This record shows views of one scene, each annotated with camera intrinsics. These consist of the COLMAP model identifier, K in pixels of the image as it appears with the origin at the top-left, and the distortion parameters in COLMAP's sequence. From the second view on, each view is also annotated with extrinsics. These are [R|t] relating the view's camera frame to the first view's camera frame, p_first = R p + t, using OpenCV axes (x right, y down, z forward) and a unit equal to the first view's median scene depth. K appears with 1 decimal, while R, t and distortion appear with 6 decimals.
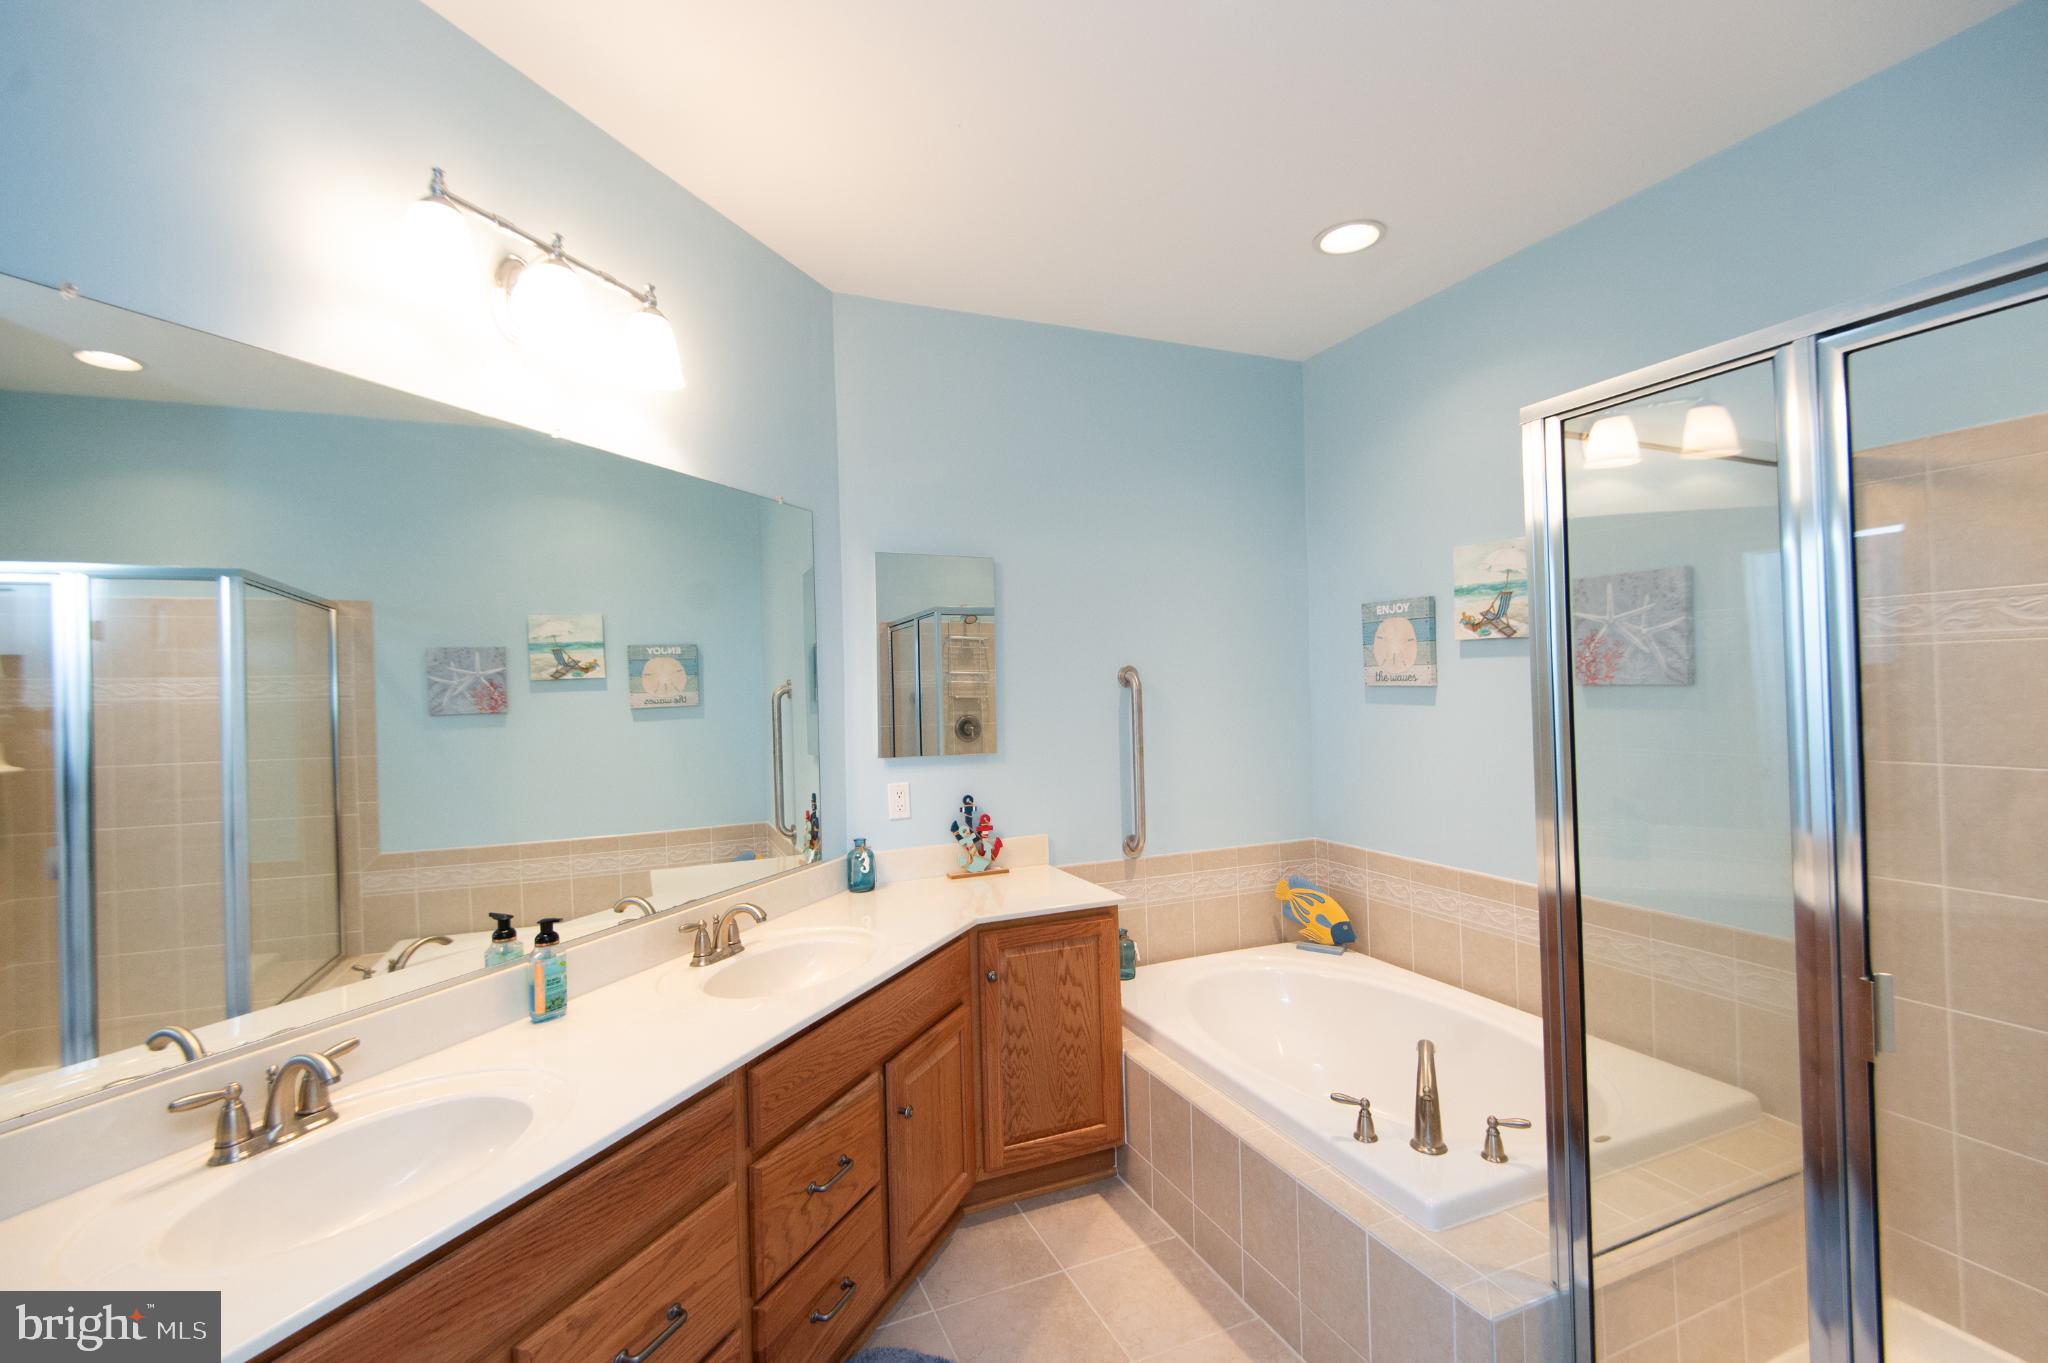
lens RADIAL K [[895.0, 0, 1031.0], [0, 895.0, 674.9], [0, 0, 1]] dist [0.033034, -0.021335]
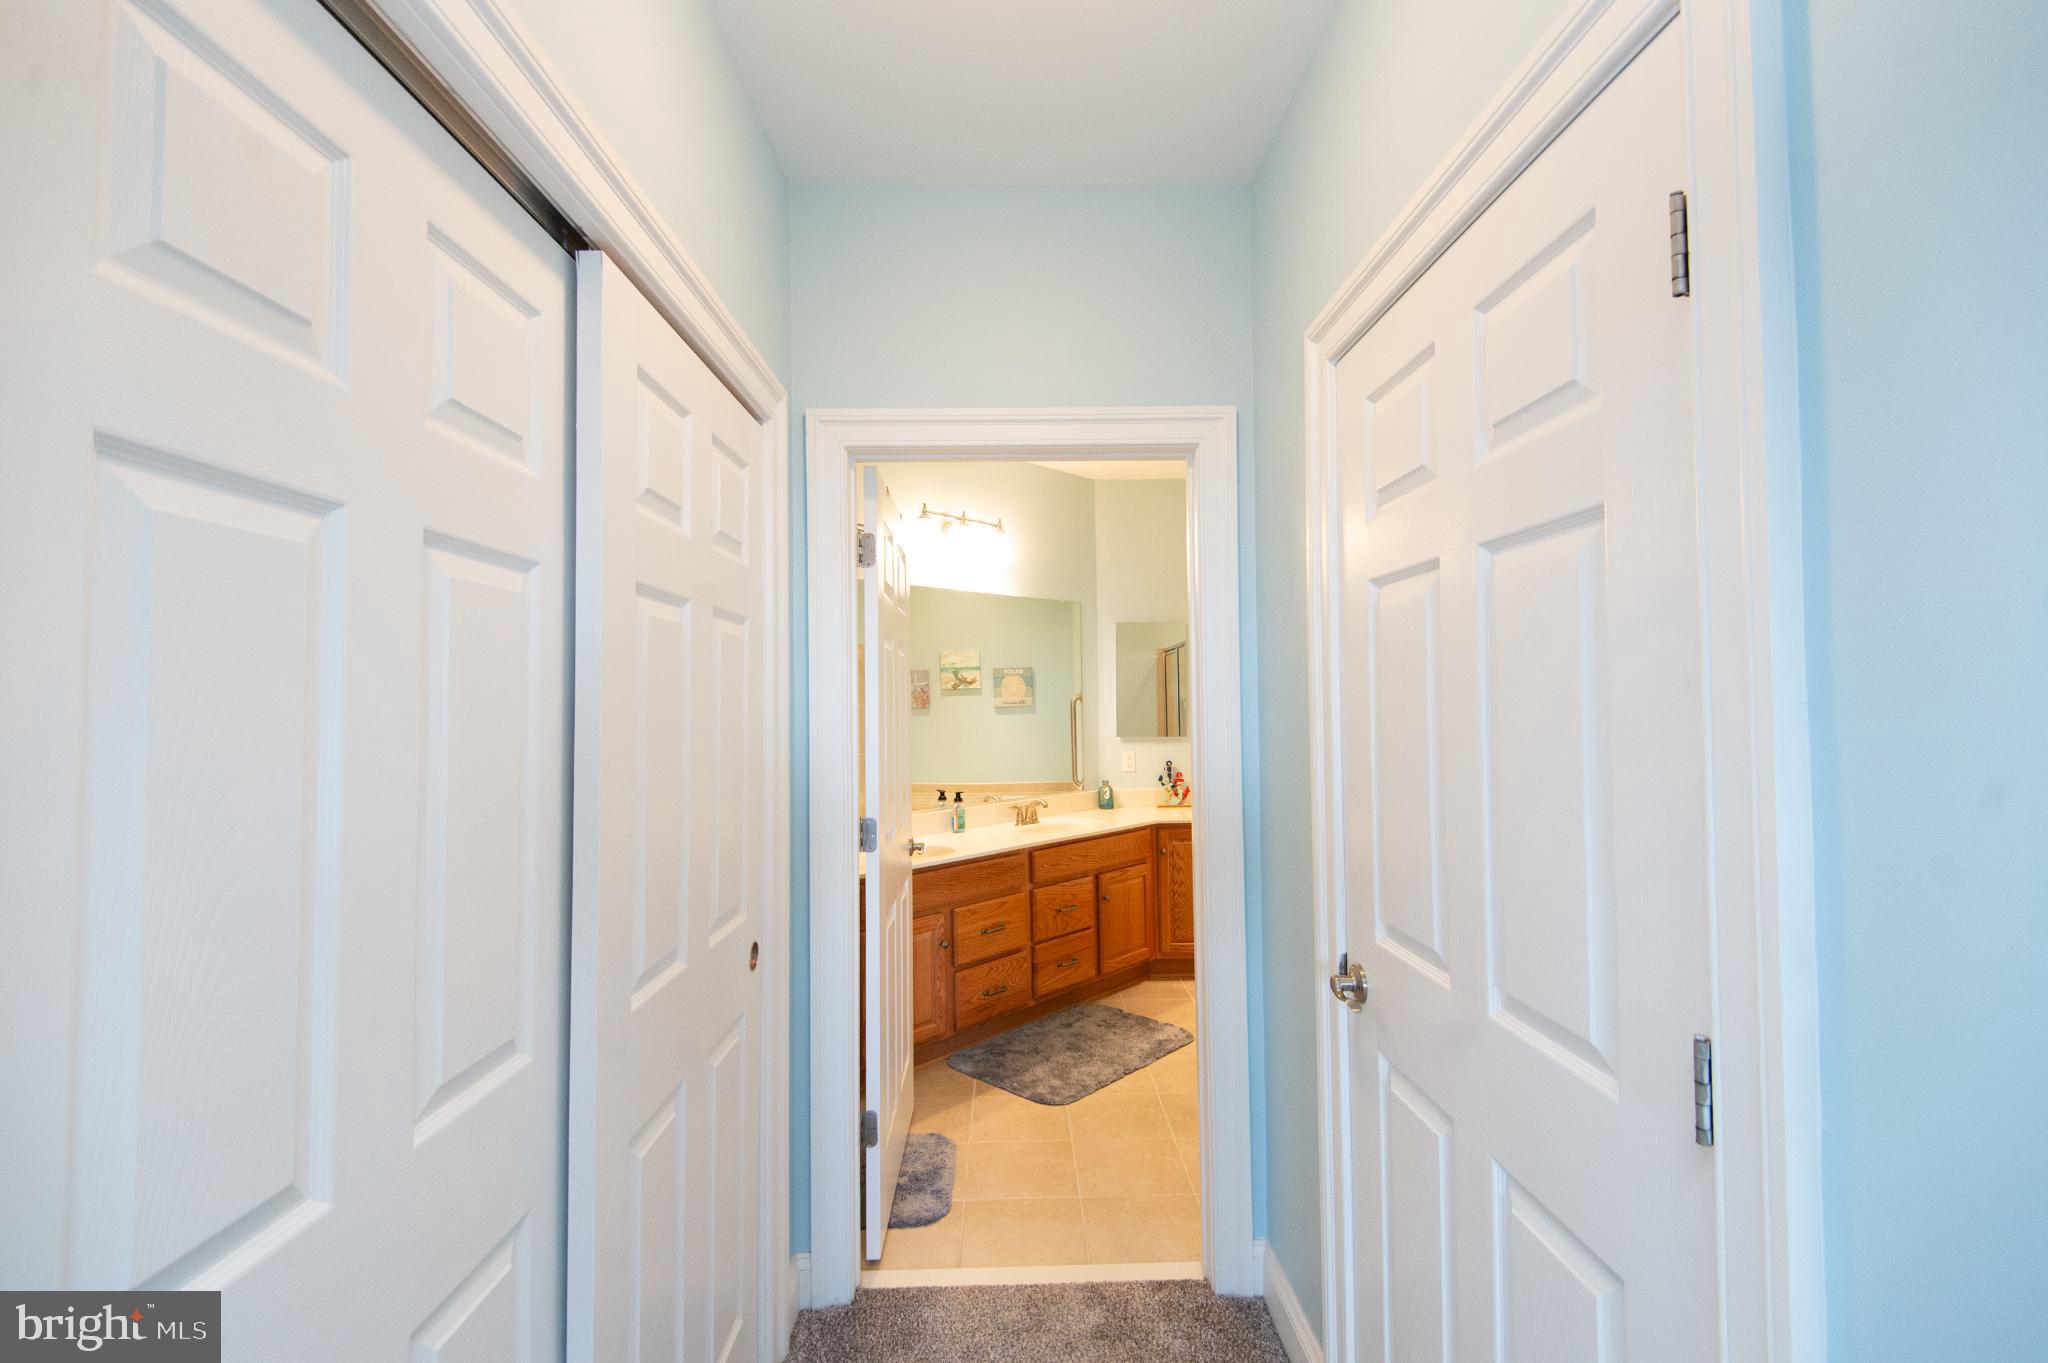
lens RADIAL K [[878.8, 0, 1027.5], [0, 878.8, 675.7], [0, 0, 1]] dist [0.028970, -0.020095]
pose [[0.924936, 0.004048, -0.380101, 0.322789], [-0.005425, 0.999982, -0.002551, -0.023452], [0.380084, 0.004422, 0.924941, -0.674822]]
